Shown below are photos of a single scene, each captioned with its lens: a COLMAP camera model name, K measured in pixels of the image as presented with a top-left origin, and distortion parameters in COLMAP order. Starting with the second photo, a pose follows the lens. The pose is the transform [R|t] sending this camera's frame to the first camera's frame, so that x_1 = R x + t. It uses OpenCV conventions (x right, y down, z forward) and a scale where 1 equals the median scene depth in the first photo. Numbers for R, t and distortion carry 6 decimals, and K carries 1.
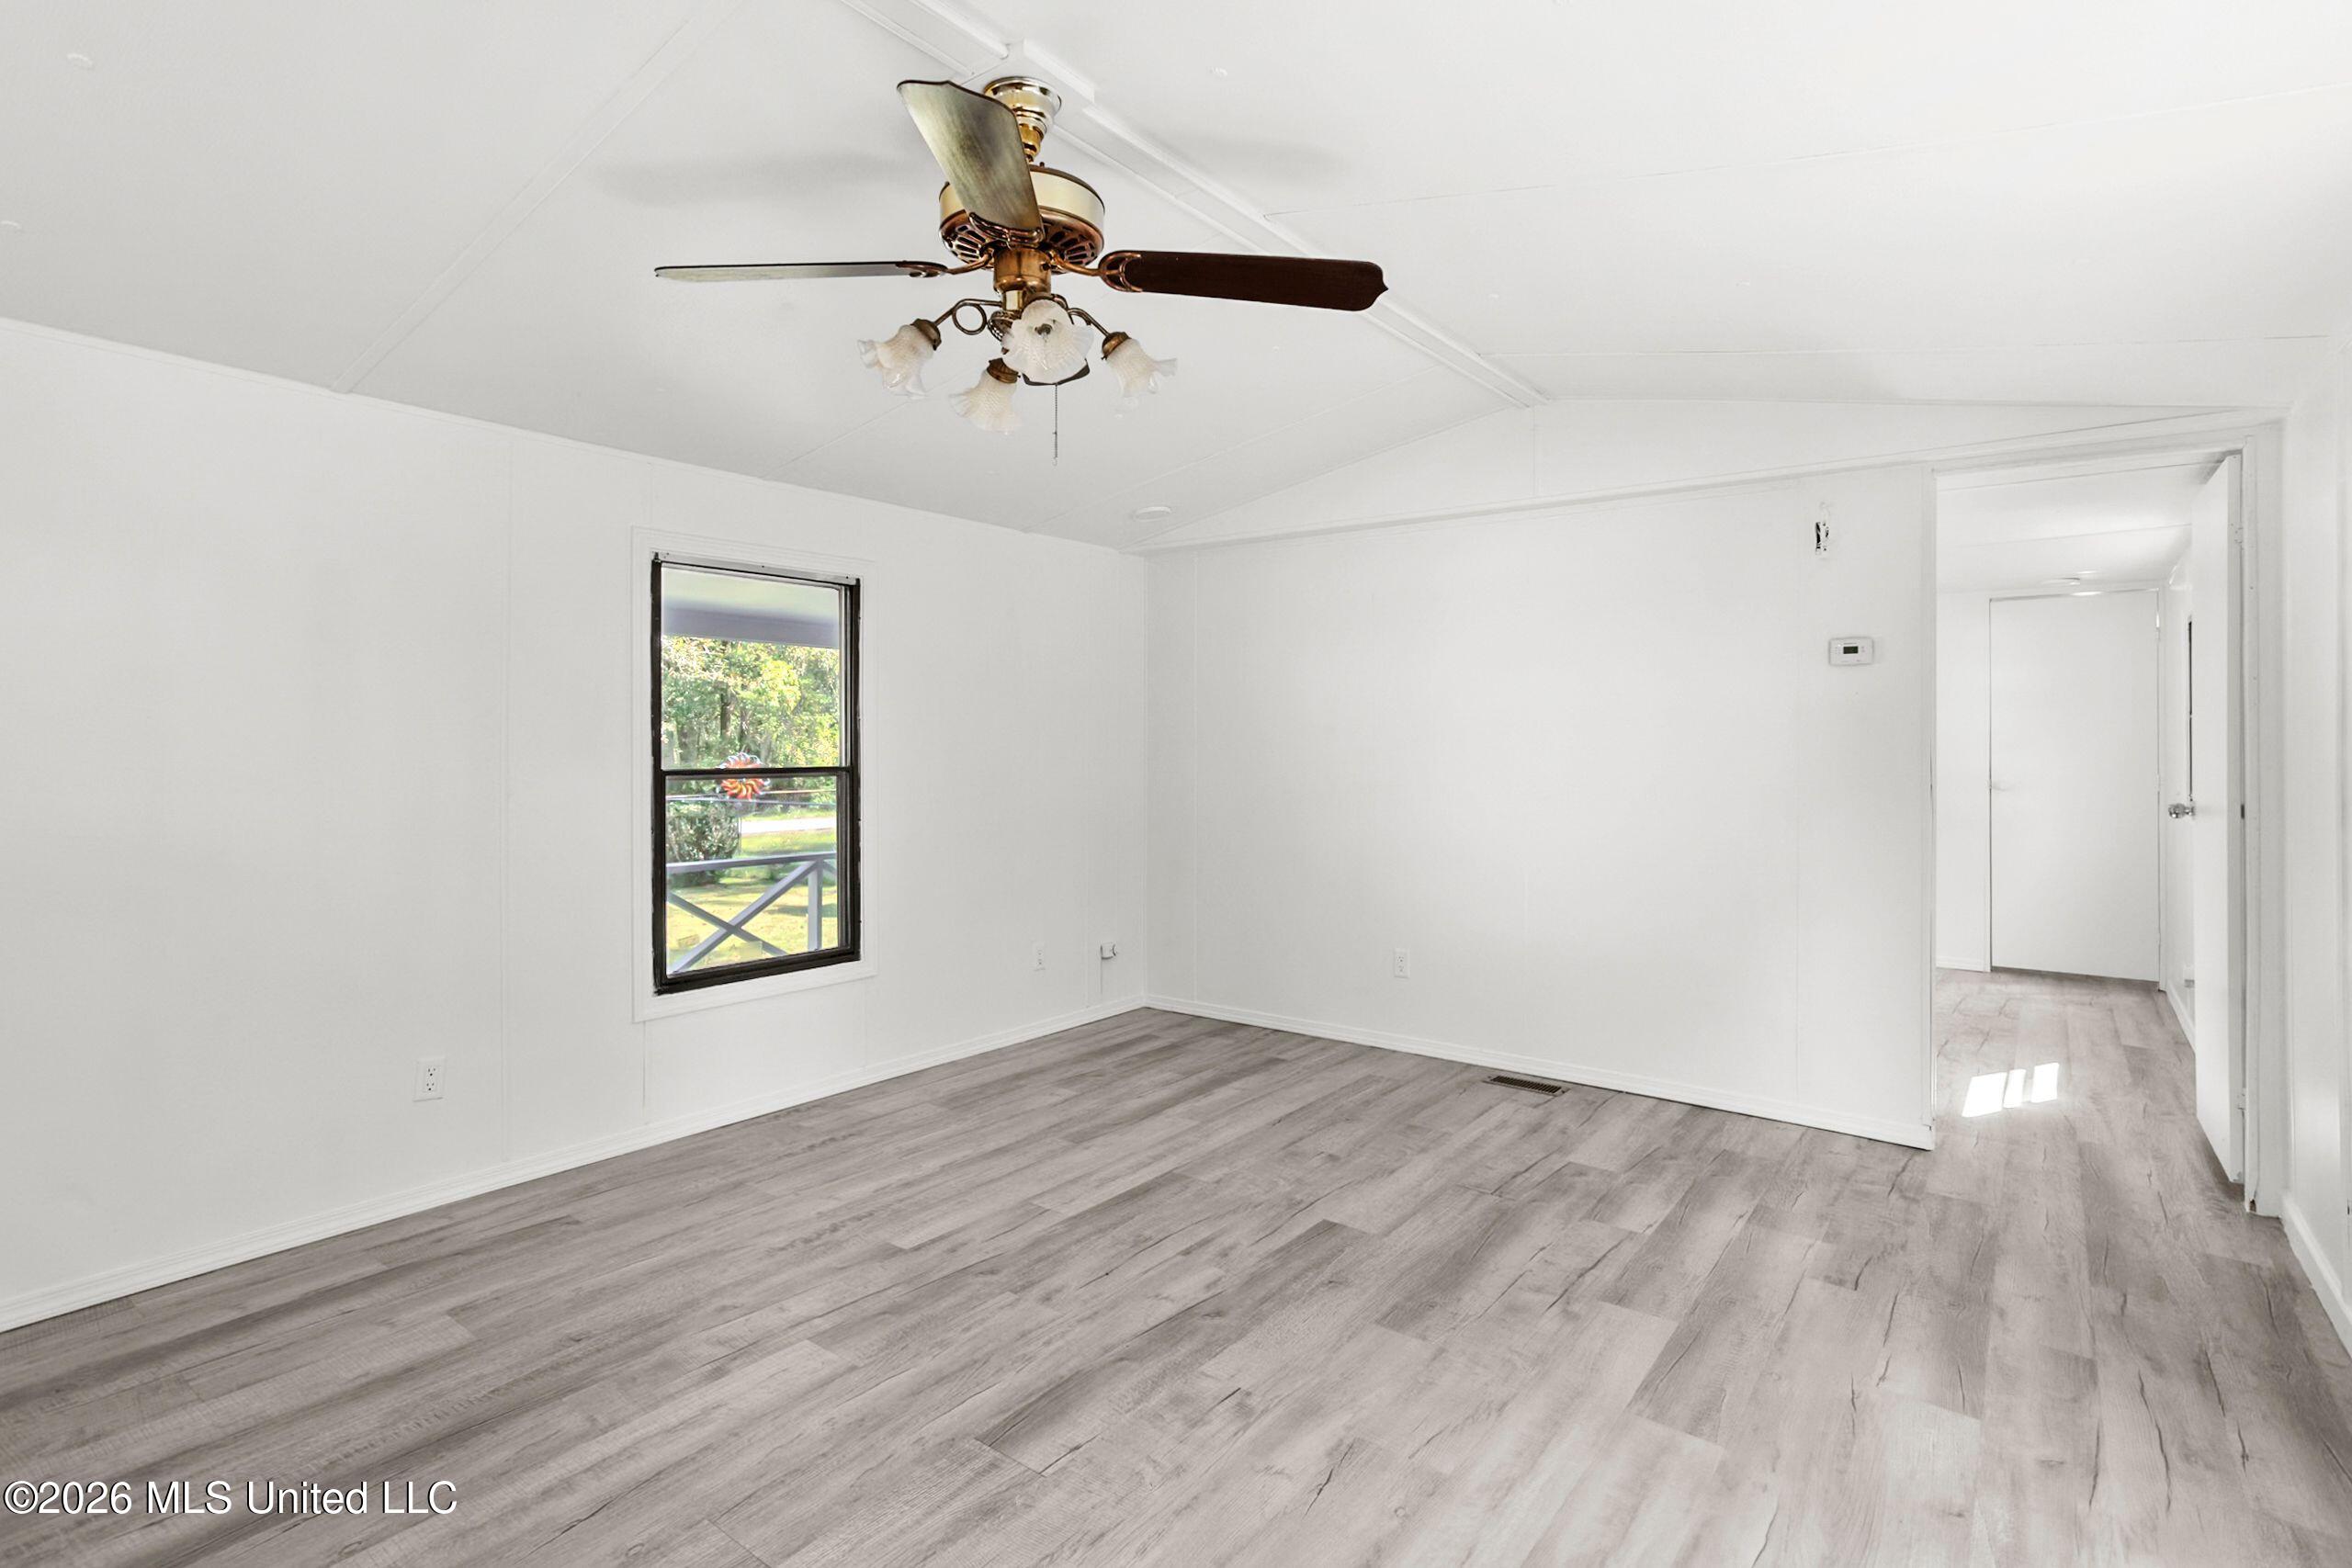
lens RADIAL K [[1153.2, 0, 1190.6], [0, 1153.2, 756.7], [0, 0, 1]] dist [-0.053356, 0.037265]
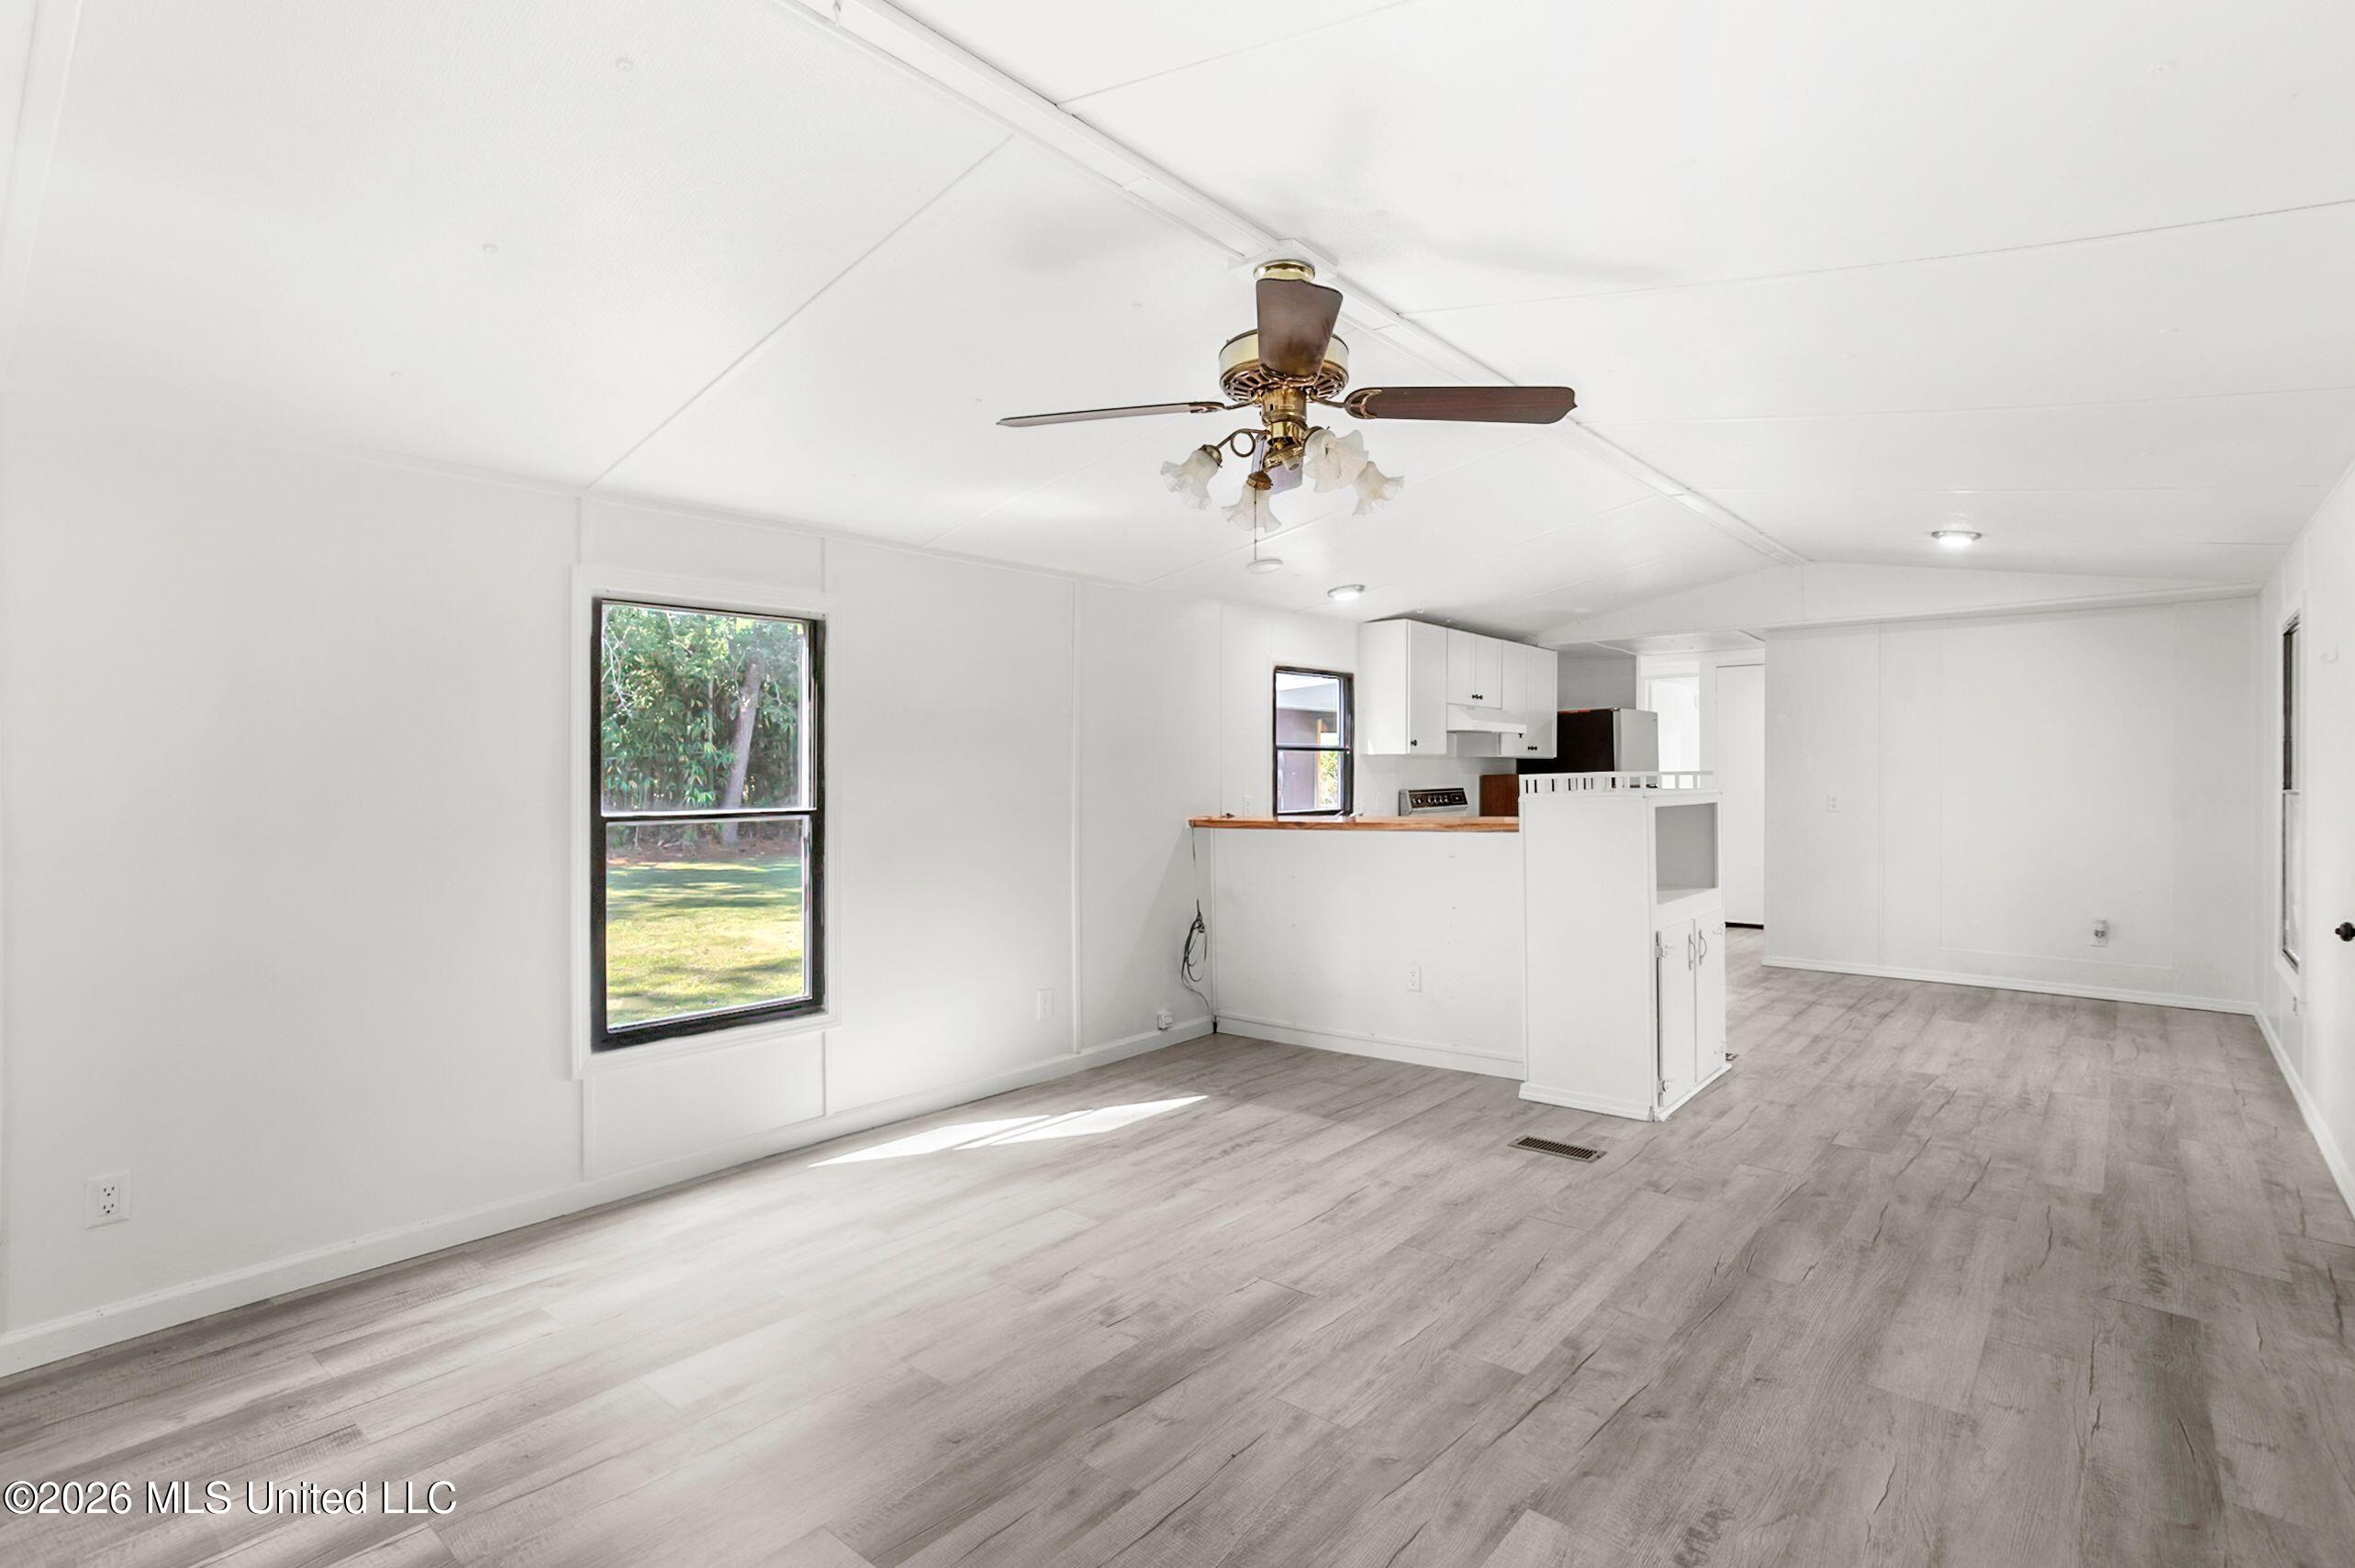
lens RADIAL K [[1137.9, 0, 1183.6], [0, 1137.9, 768.5], [0, 0, 1]] dist [-0.049877, 0.035618]
pose [[-0.998504, 0.003231, 0.054581, -0.077336], [0.003394, 0.999990, 0.002892, -0.020321], [-0.054571, 0.003073, -0.998505, 1.653727]]
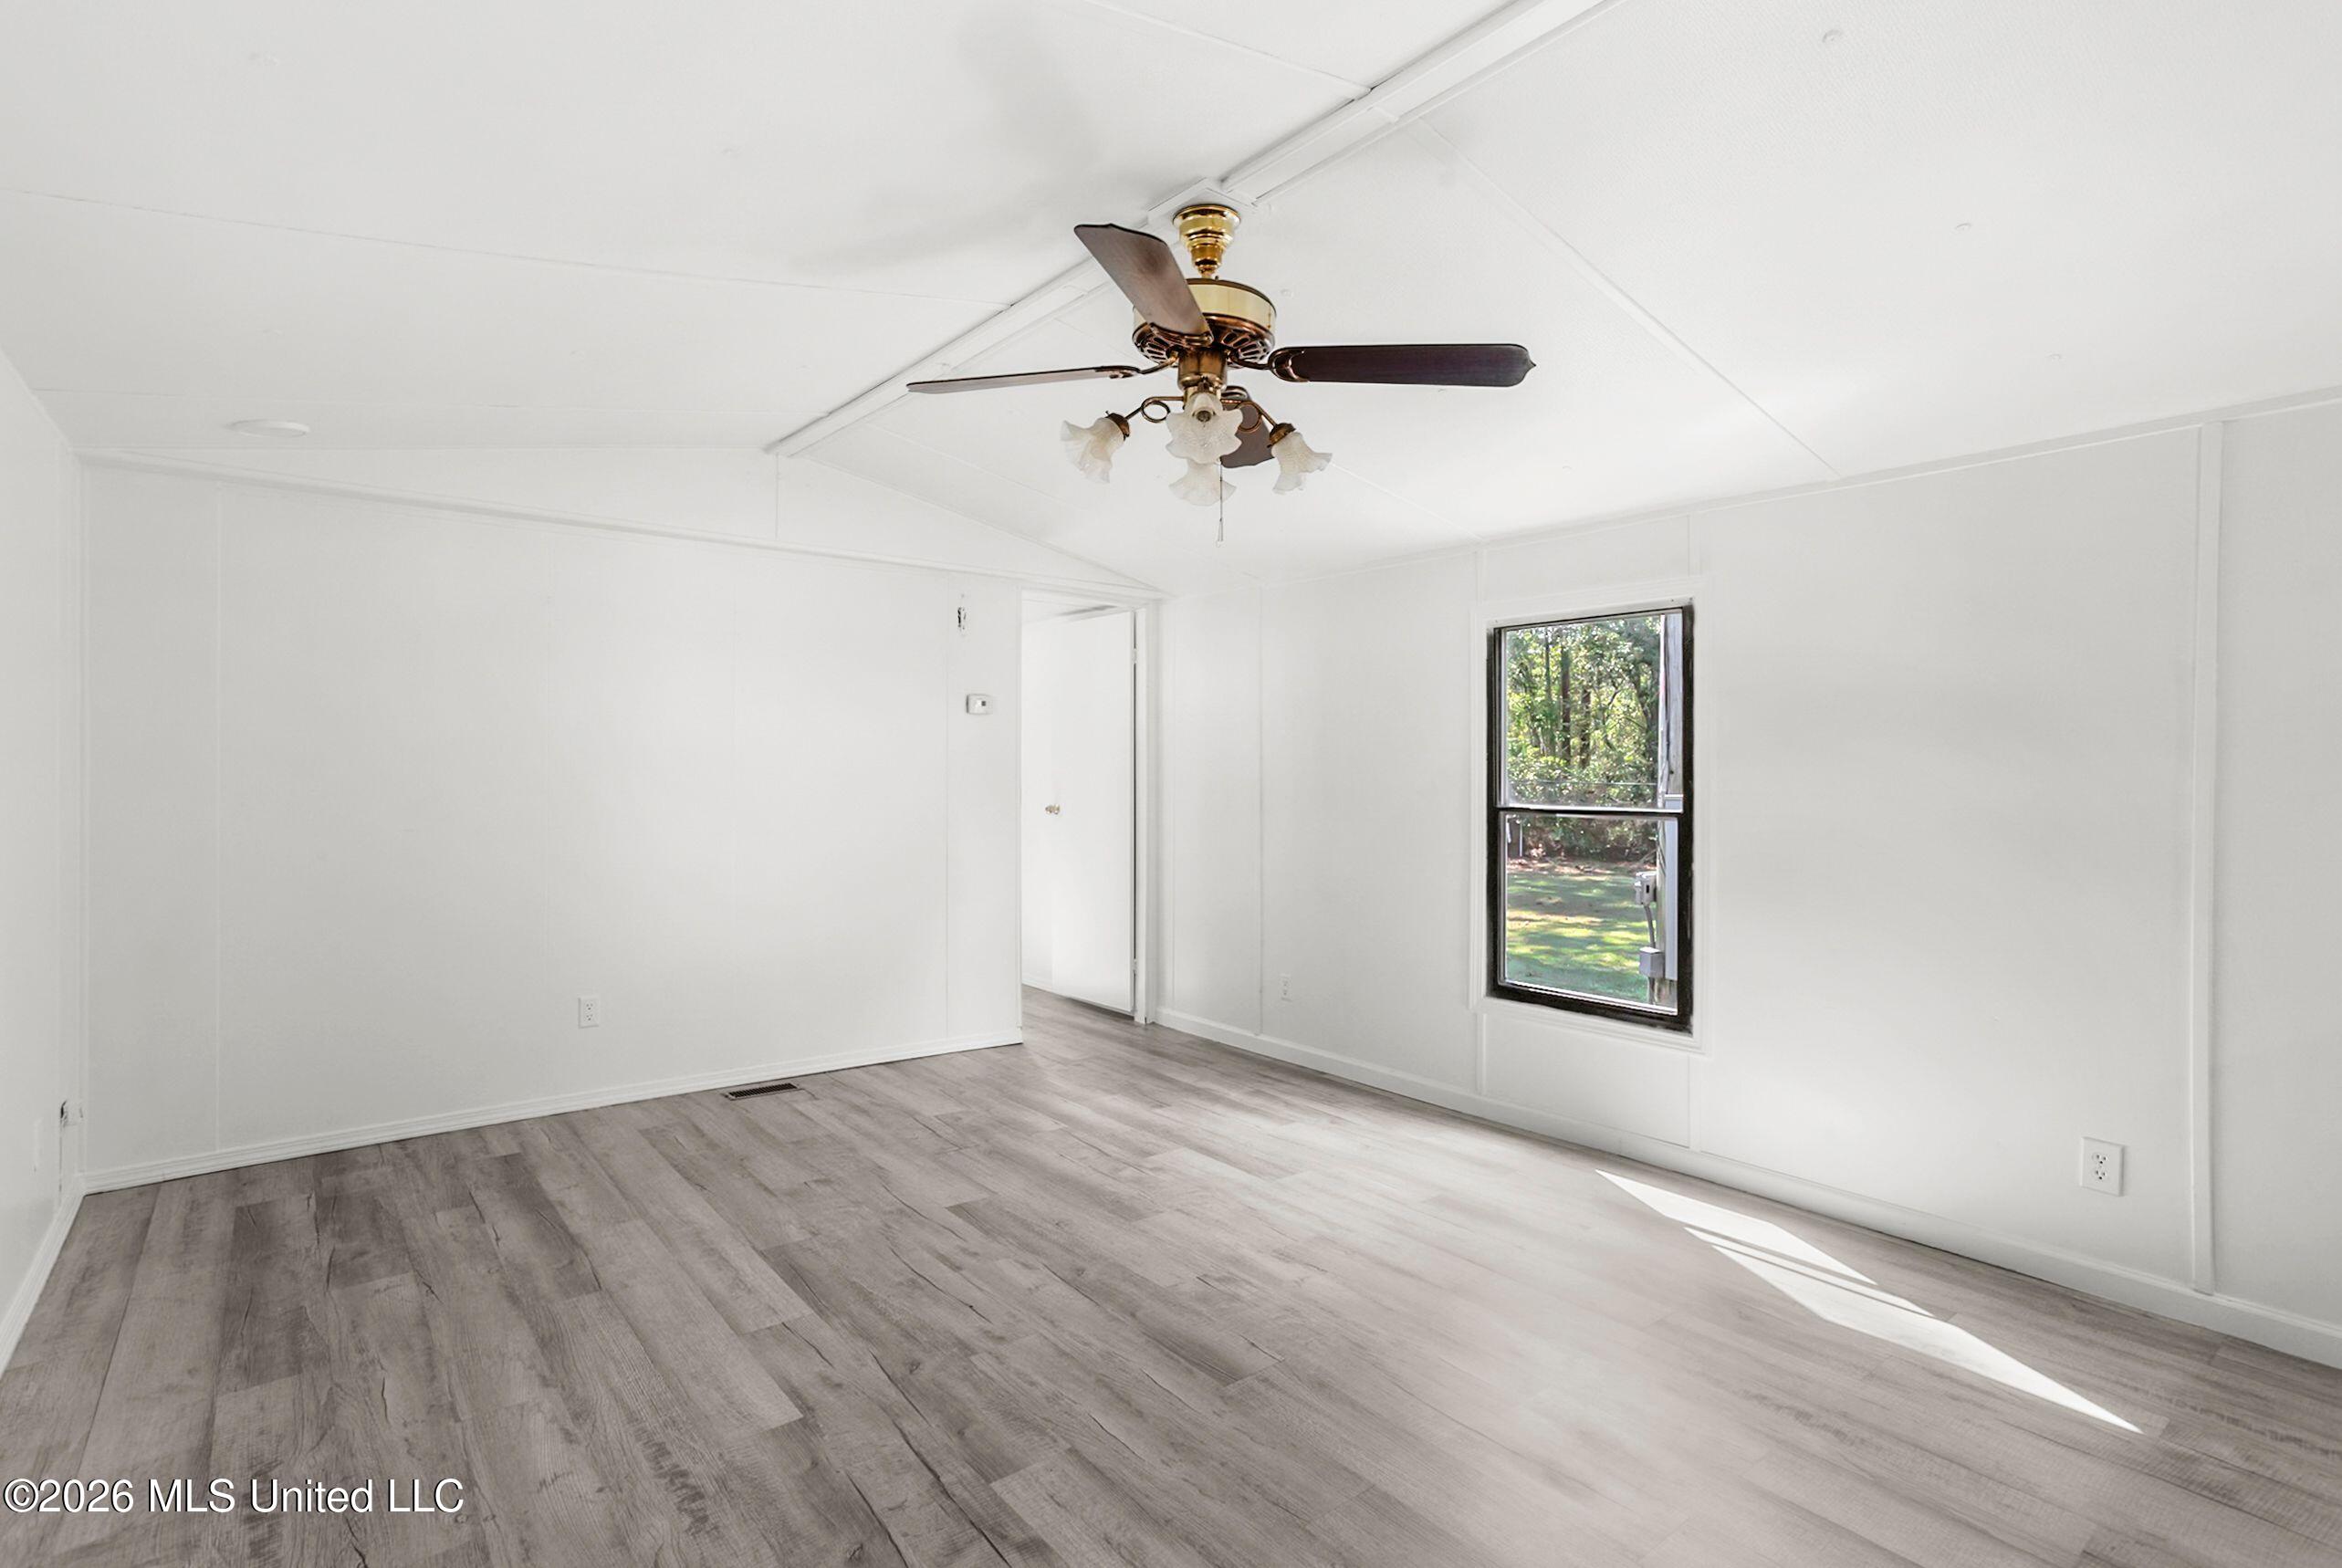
lens RADIAL K [[1131.8, 0, 1177.1], [0, 1131.8, 768.6], [0, 0, 1]] dist [-0.049877, 0.035618]
pose [[0.240648, -0.001943, 0.970611, -0.922562], [0.002805, 0.999995, 0.001306, -0.020817], [-0.970608, 0.002408, 0.240652, 0.545836]]
